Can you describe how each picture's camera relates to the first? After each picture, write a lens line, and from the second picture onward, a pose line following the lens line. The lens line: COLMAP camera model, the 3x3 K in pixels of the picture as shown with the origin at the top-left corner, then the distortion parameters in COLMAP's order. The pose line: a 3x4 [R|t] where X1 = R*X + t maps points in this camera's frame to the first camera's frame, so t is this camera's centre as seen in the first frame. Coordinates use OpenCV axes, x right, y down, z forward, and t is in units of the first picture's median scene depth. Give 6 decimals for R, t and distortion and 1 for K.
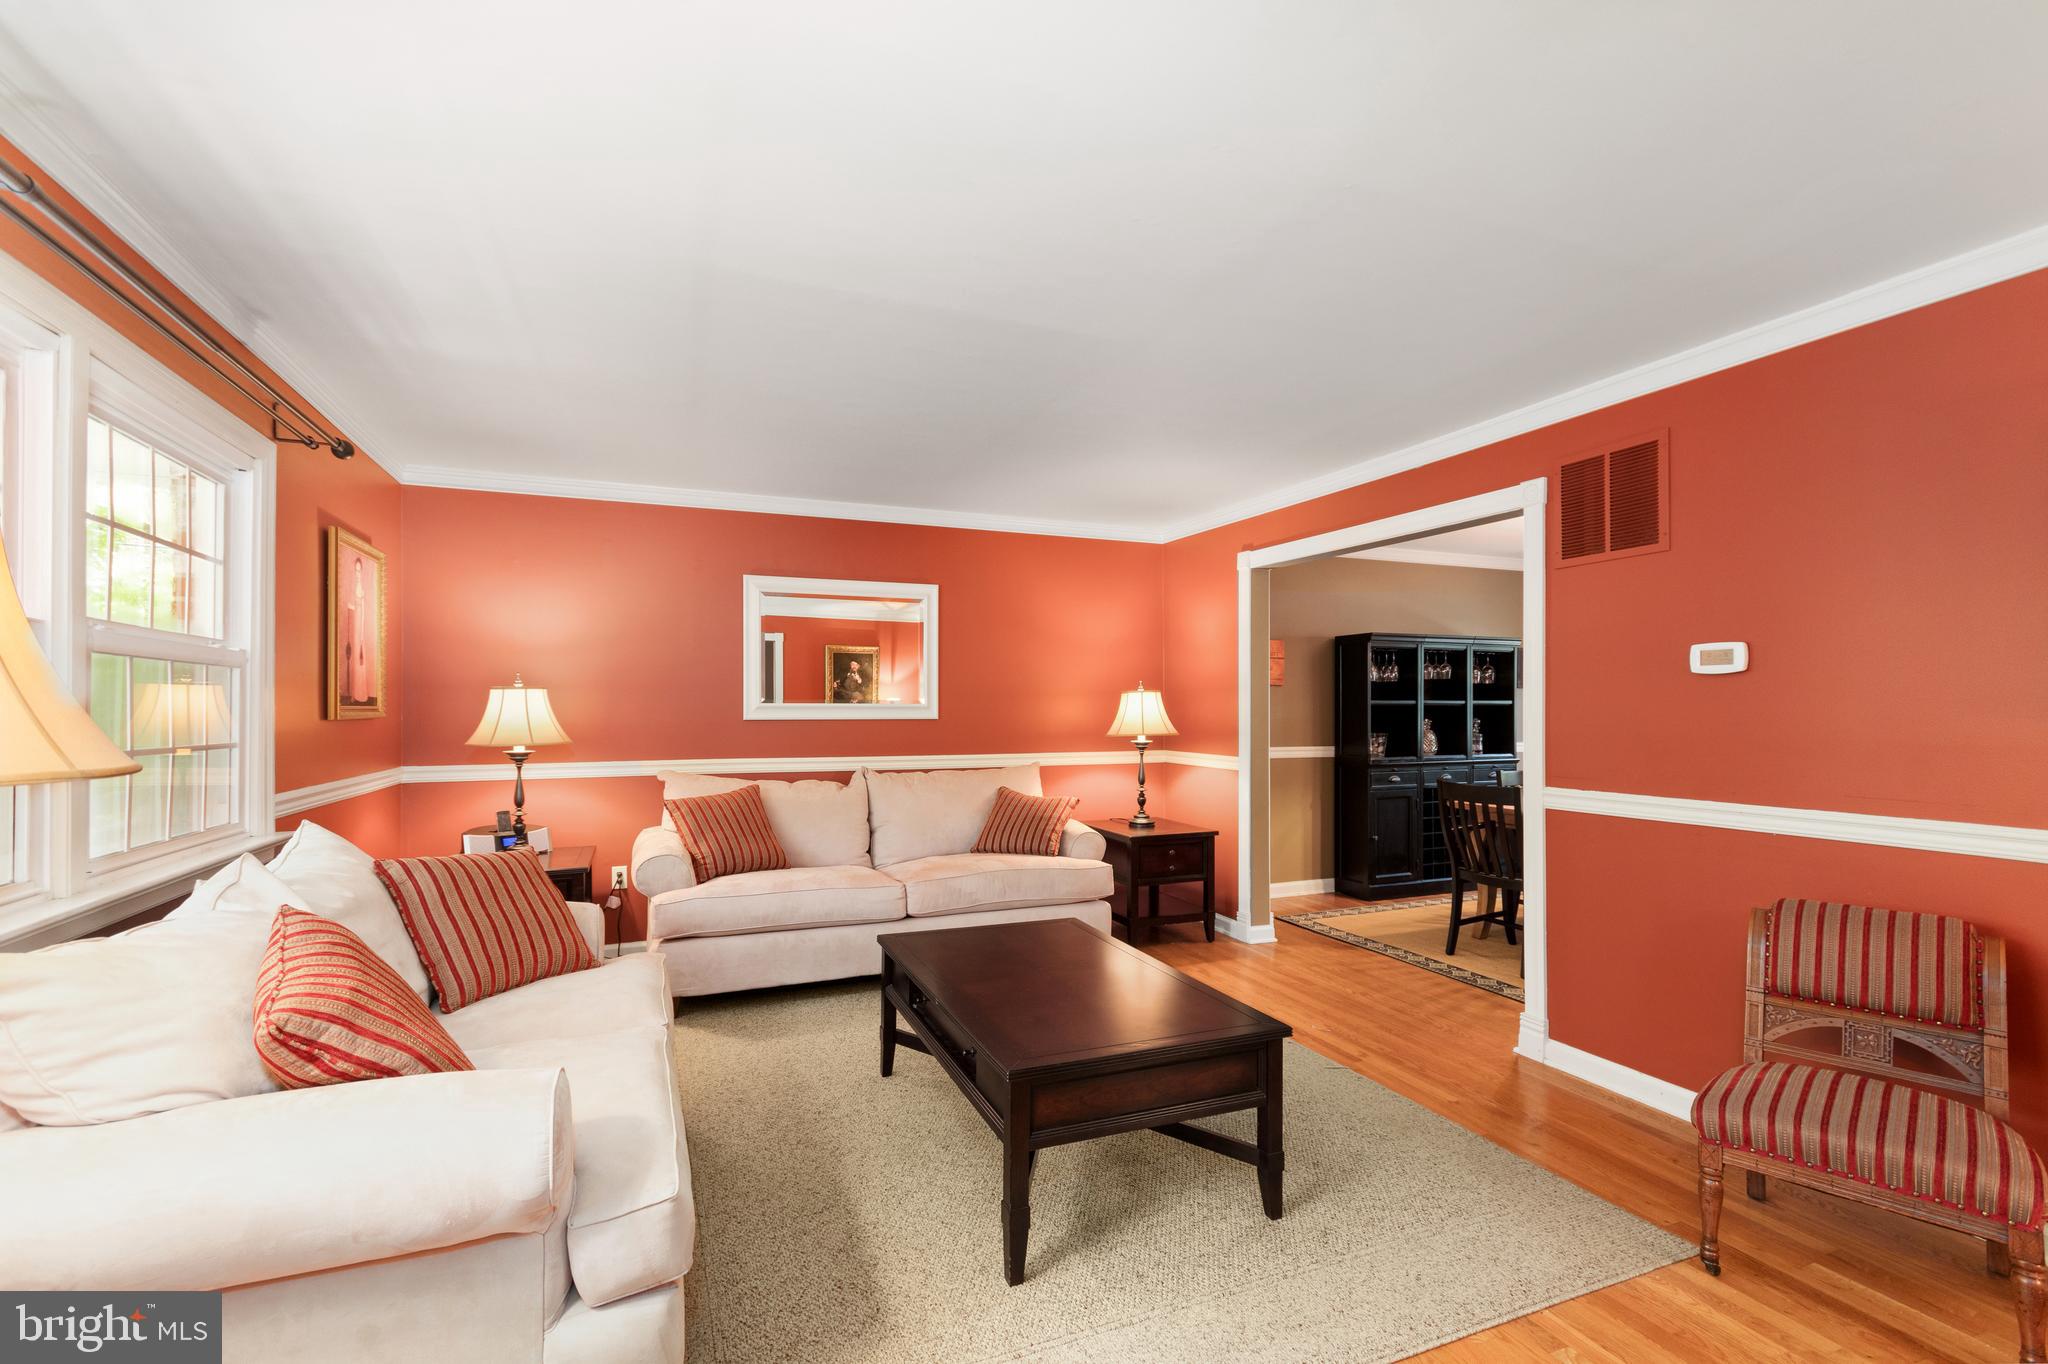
lens RADIAL K [[904.9, 0, 1026.9], [0, 904.9, 694.3], [0, 0, 1]] dist [0.000715, 0.000407]
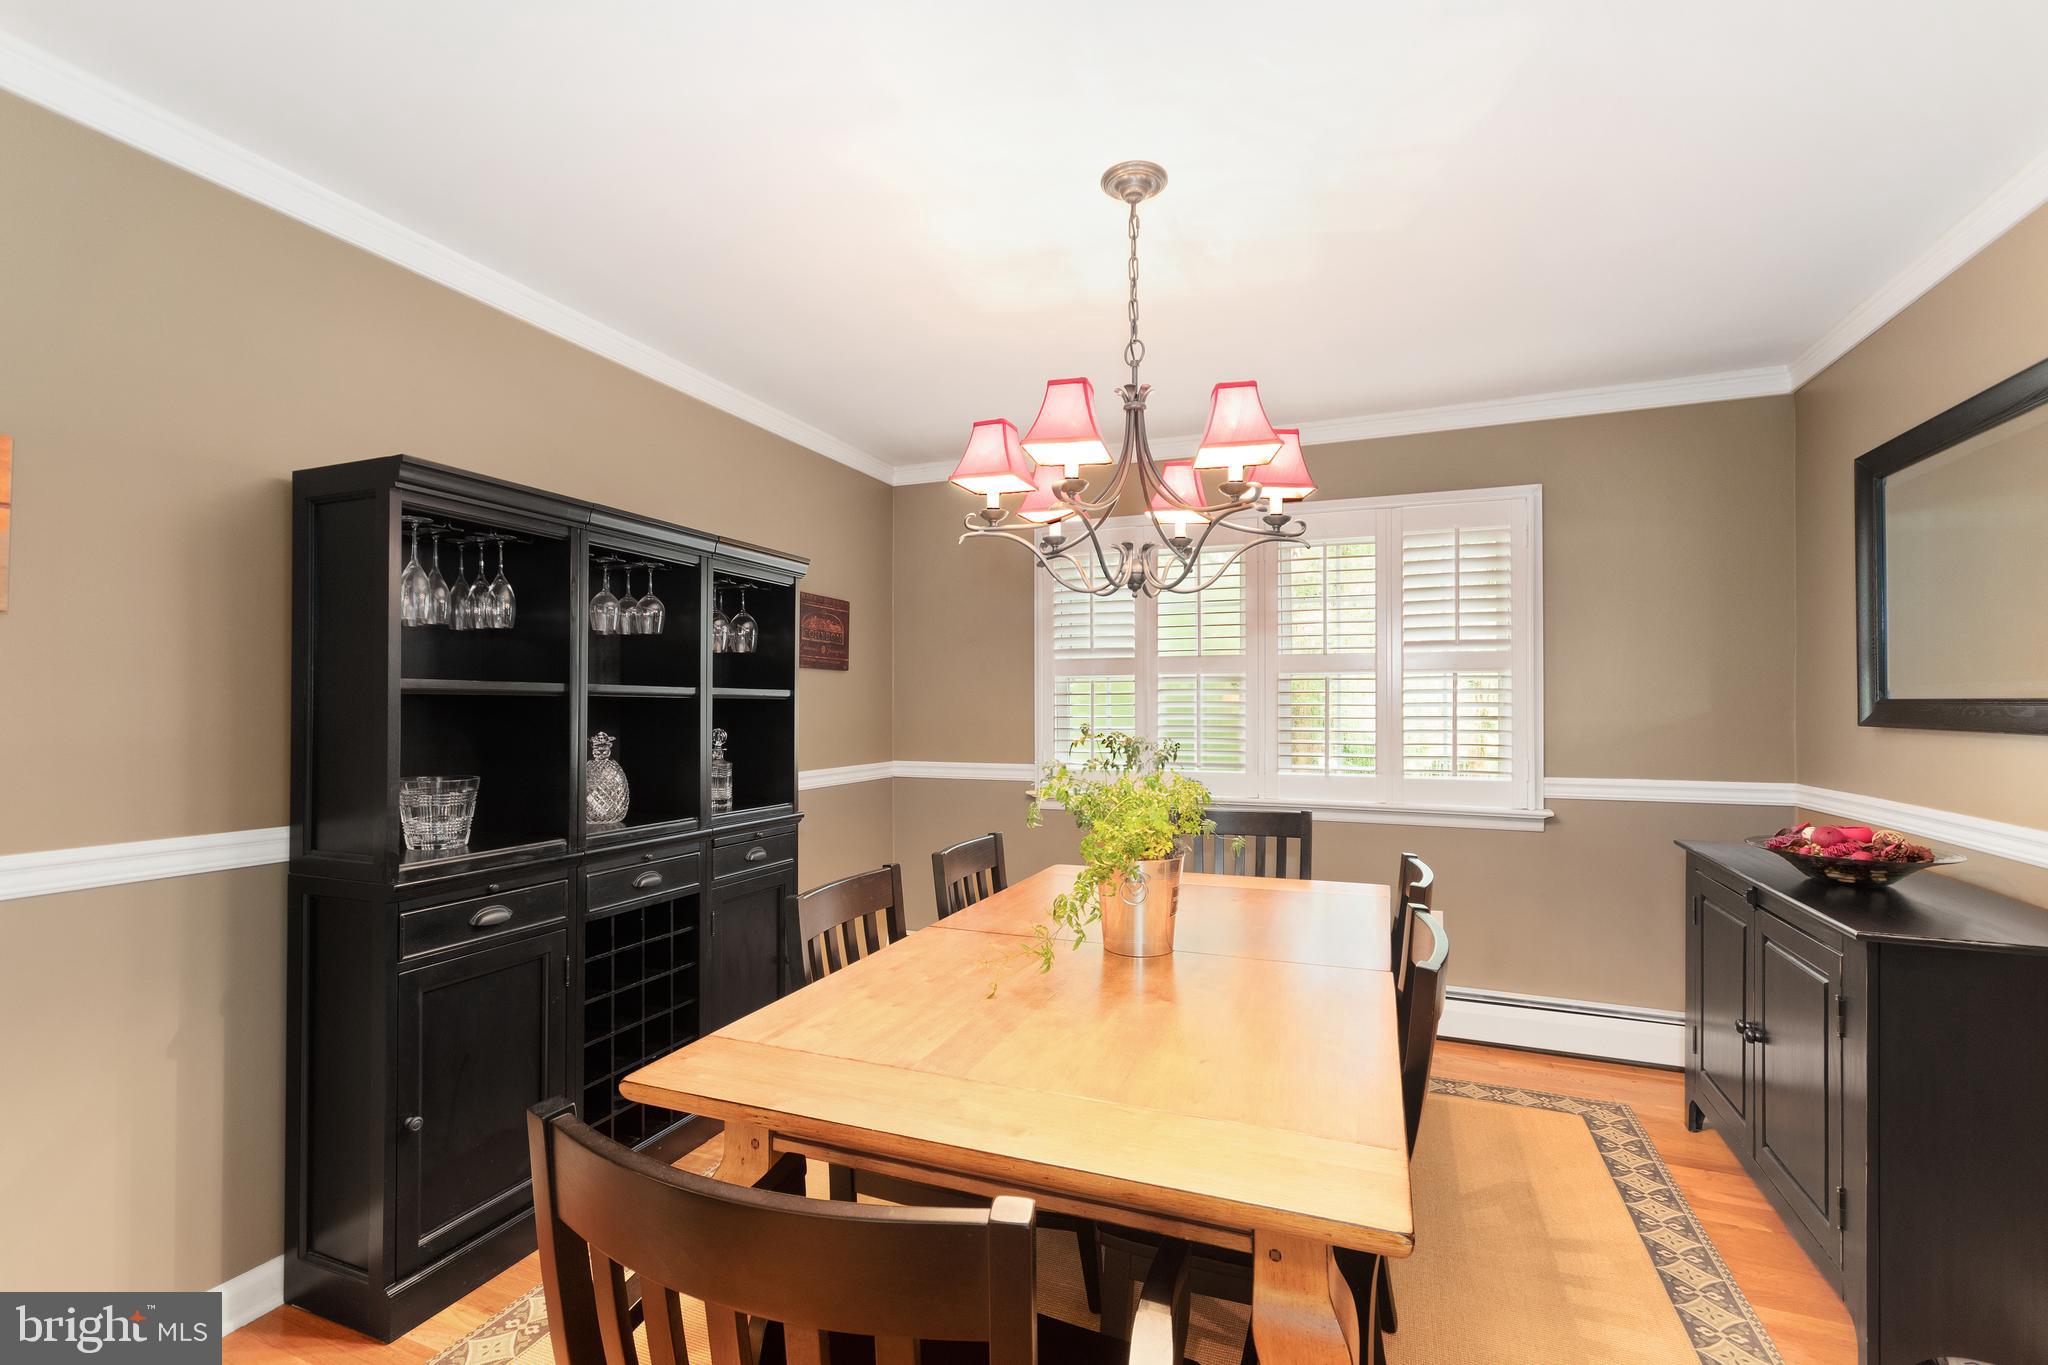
lens RADIAL K [[904.9, 0, 1026.9], [0, 904.9, 694.8], [0, 0, 1]] dist [0.000715, 0.000407]
pose [[0.700619, 0.007020, 0.713501, 0.293866], [-0.004594, 0.999975, -0.005328, 0.012154], [-0.713521, 0.000455, 0.700634, 0.598557]]
